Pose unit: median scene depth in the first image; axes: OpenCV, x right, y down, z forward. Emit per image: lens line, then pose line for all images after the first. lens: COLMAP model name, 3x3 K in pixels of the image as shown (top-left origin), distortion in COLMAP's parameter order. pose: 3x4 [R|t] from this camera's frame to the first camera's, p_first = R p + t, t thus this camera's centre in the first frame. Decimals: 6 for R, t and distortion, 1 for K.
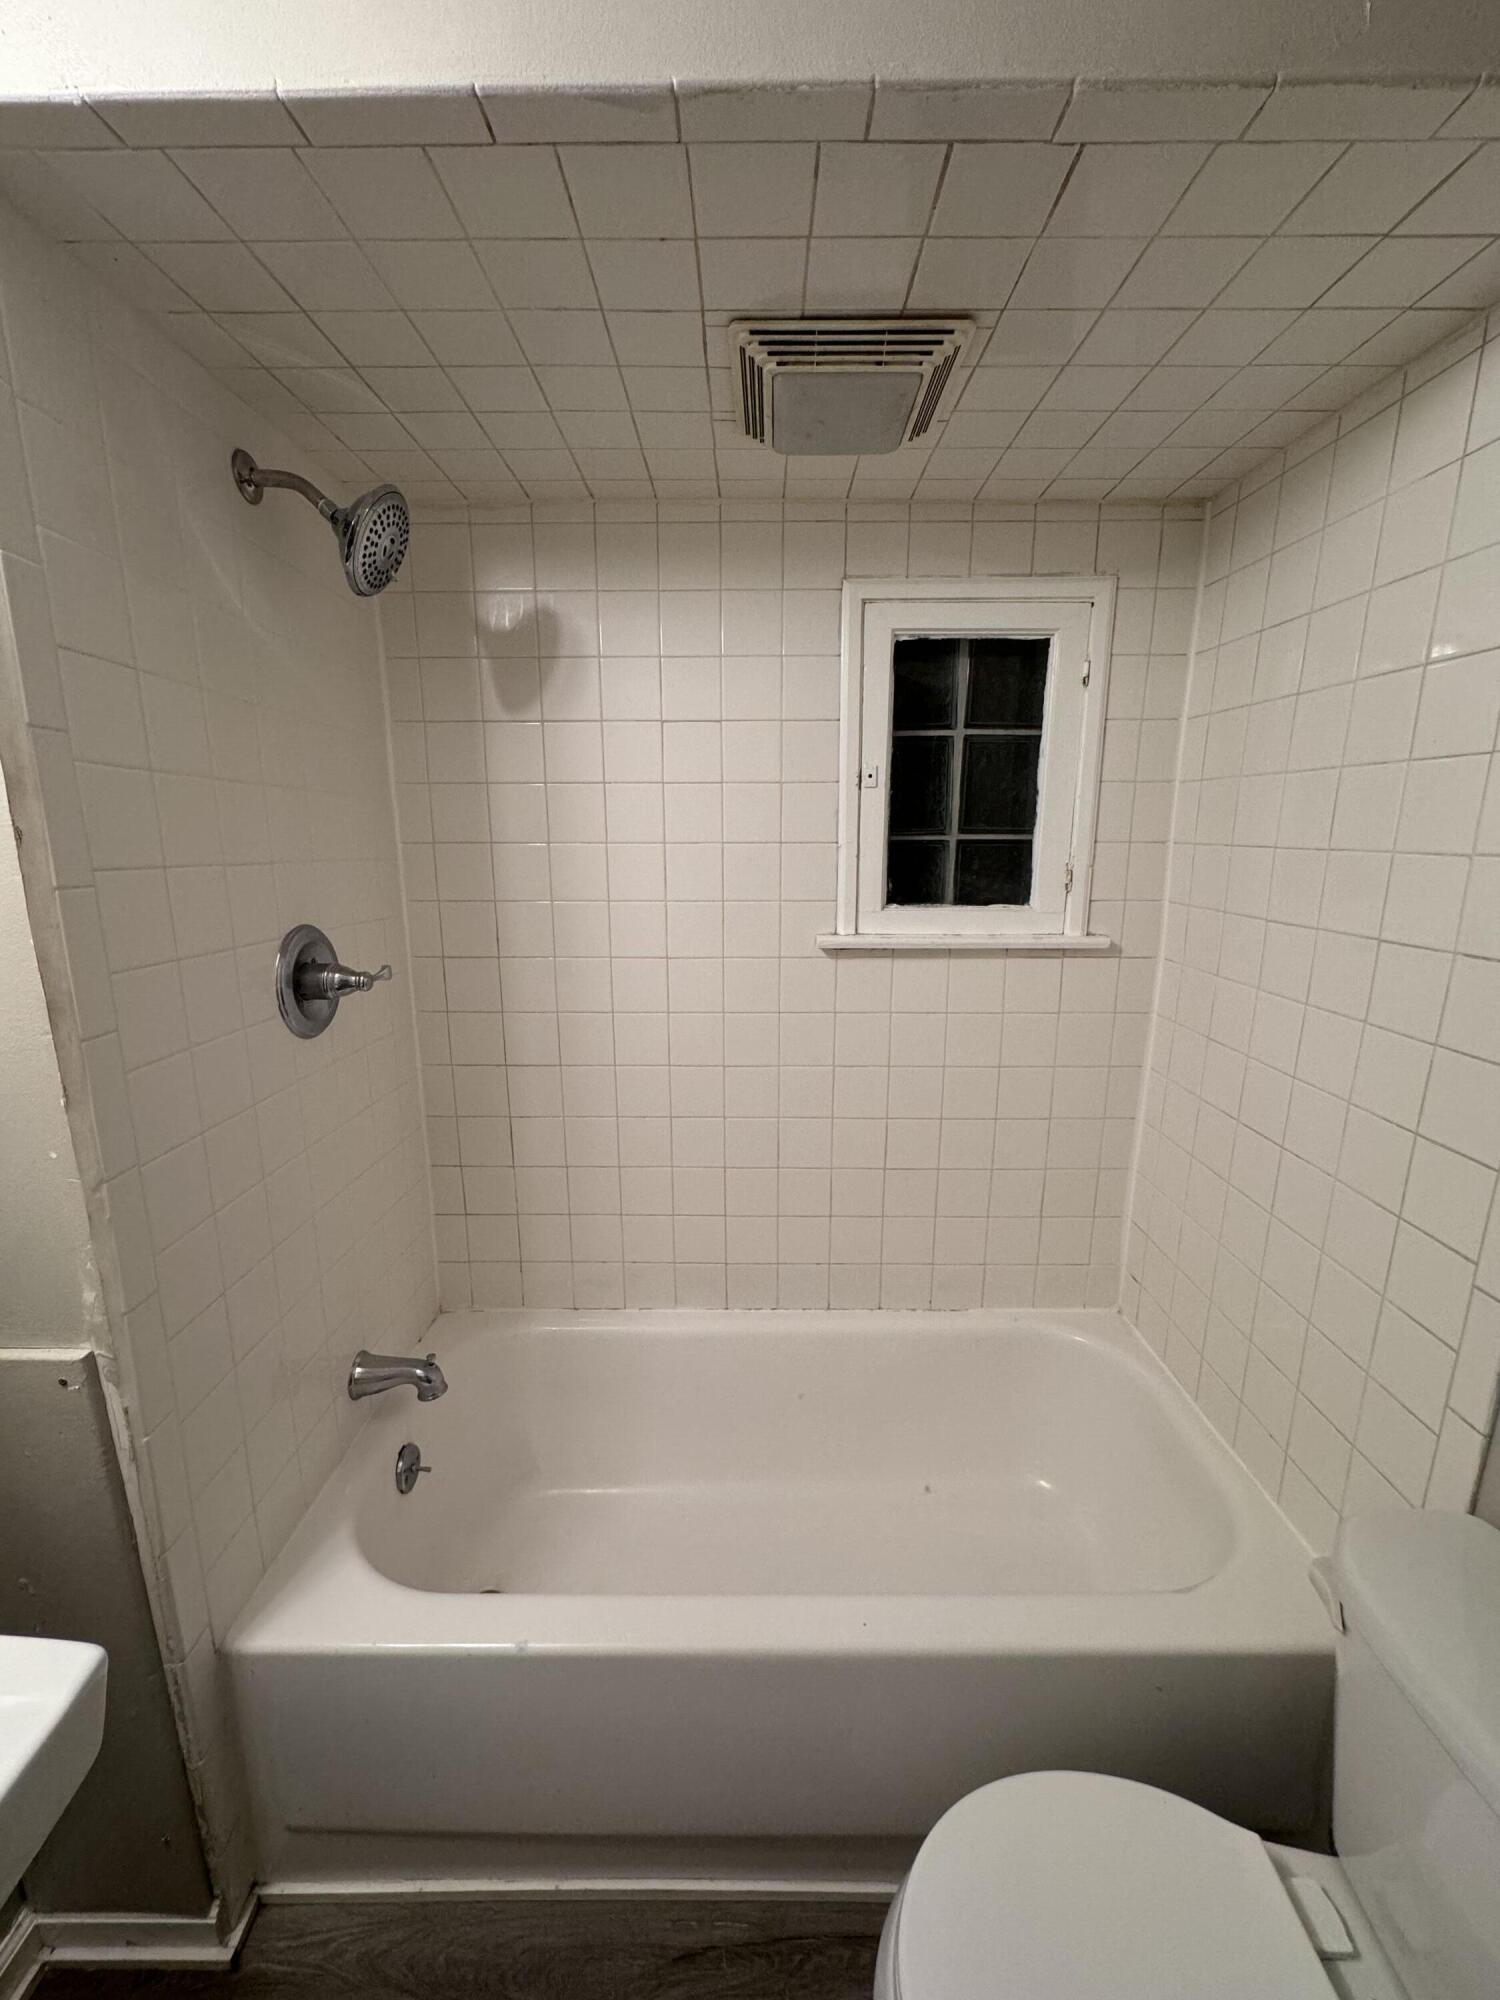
lens RADIAL K [[794.4, 0, 748.1], [0, 794.4, 999.8], [0, 0, 1]] dist [-0.001926, 0.000141]
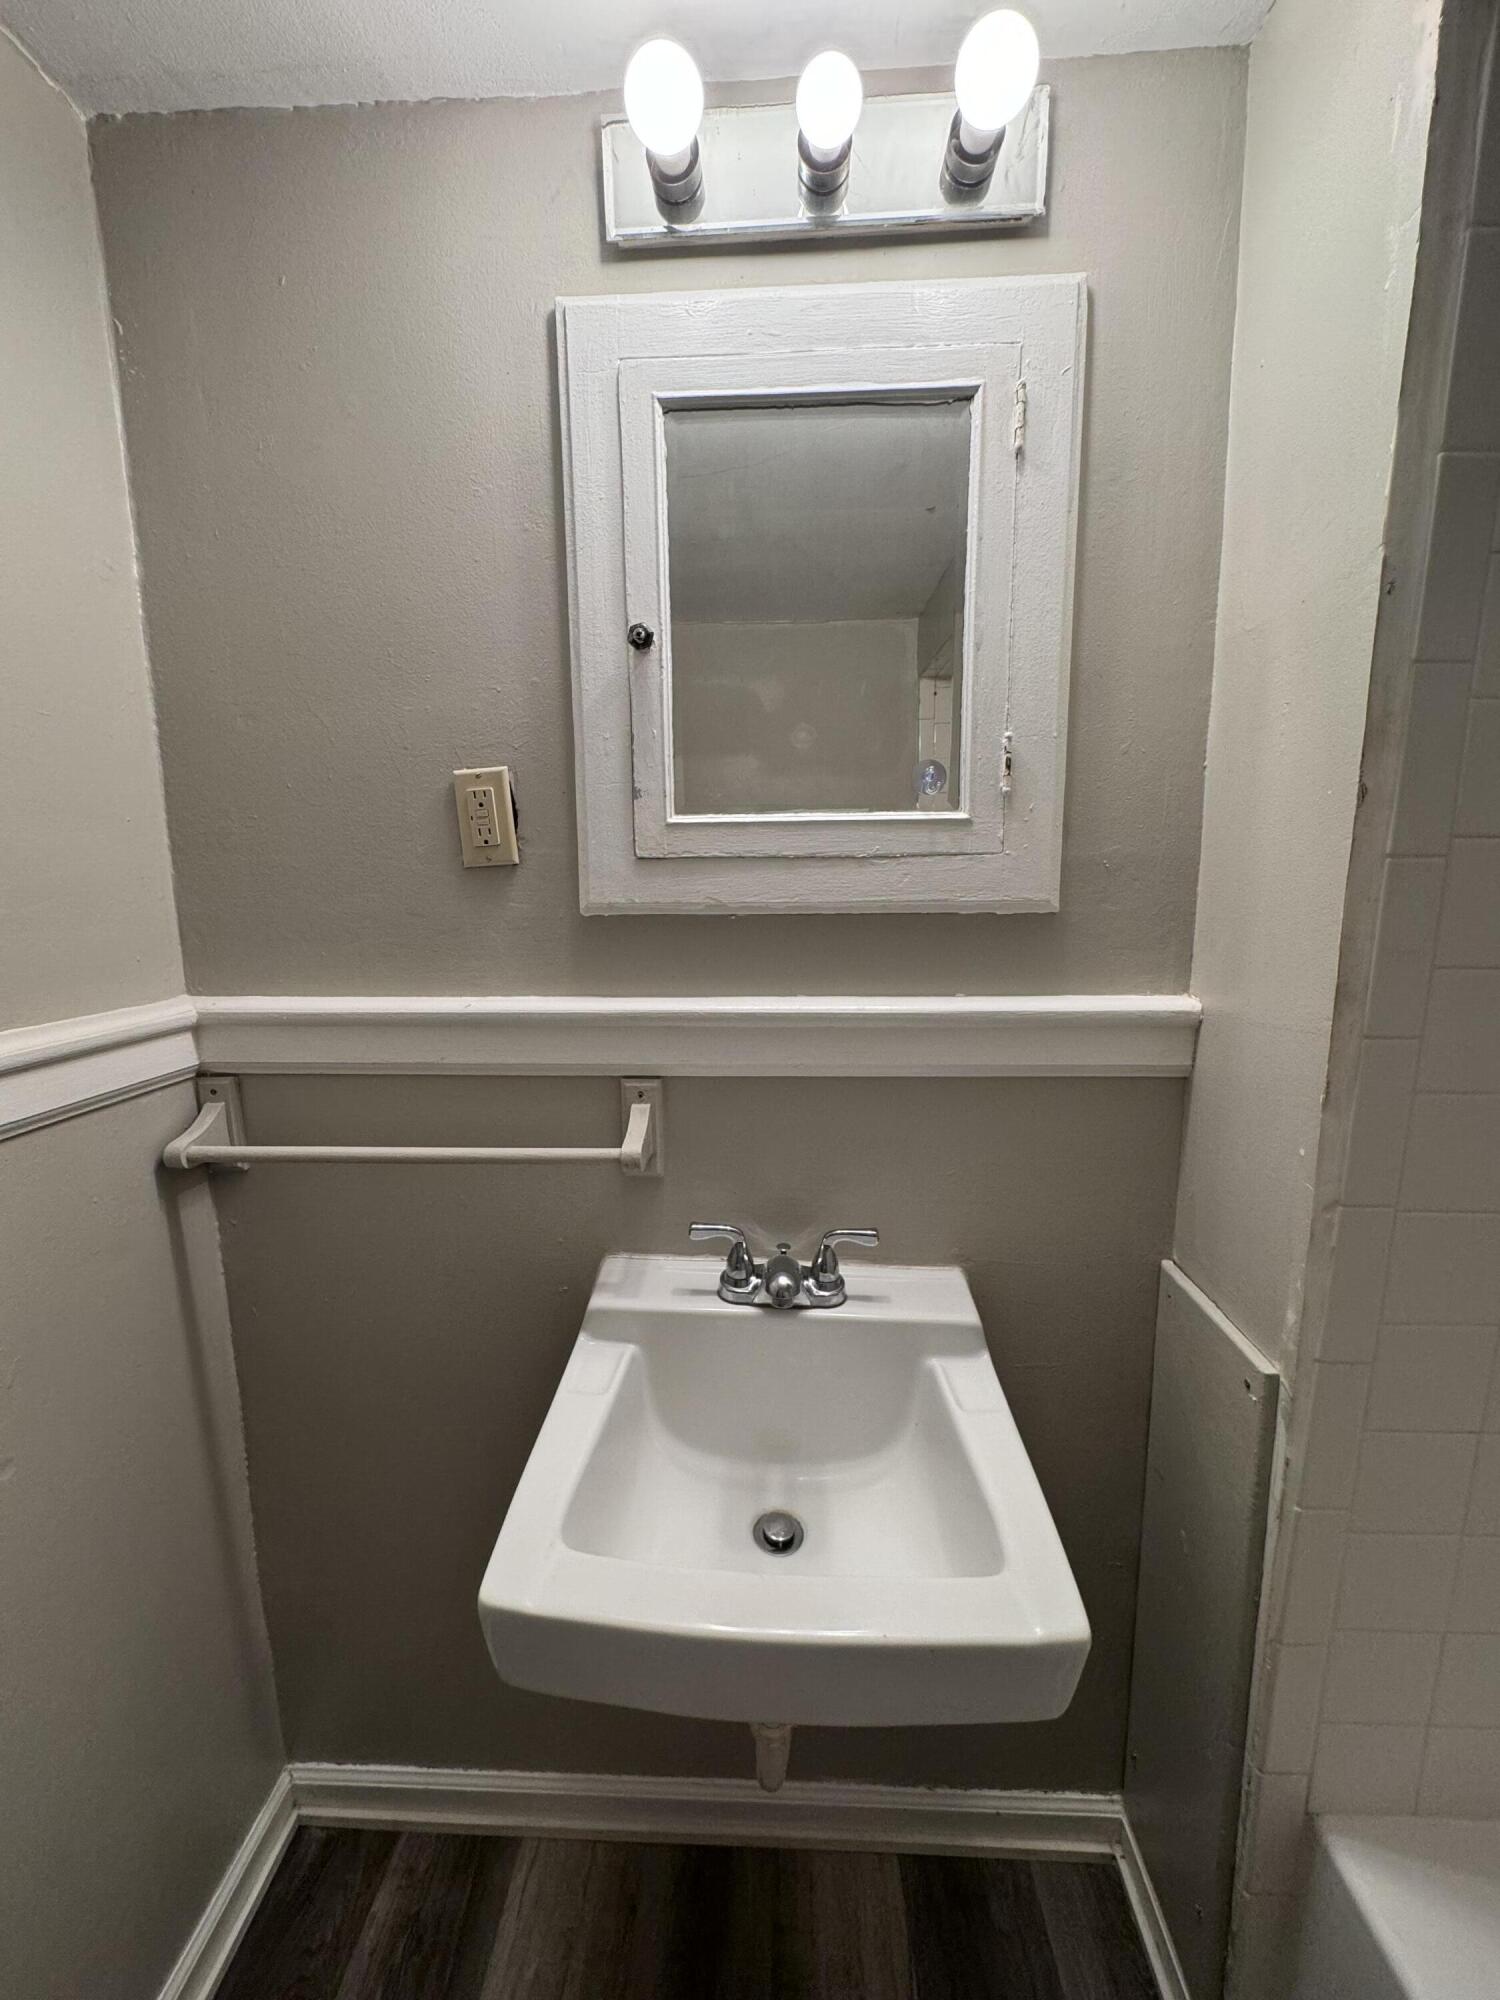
lens RADIAL K [[794.4, 0, 750.2], [0, 794.4, 1001.8], [0, 0, 1]] dist [-0.001926, 0.000141]
pose [[-0.046863, 0.161818, -0.985707, 0.020424], [-0.207237, 0.963746, 0.168066, 0.008362], [0.977168, 0.212151, -0.011629, 0.342877]]
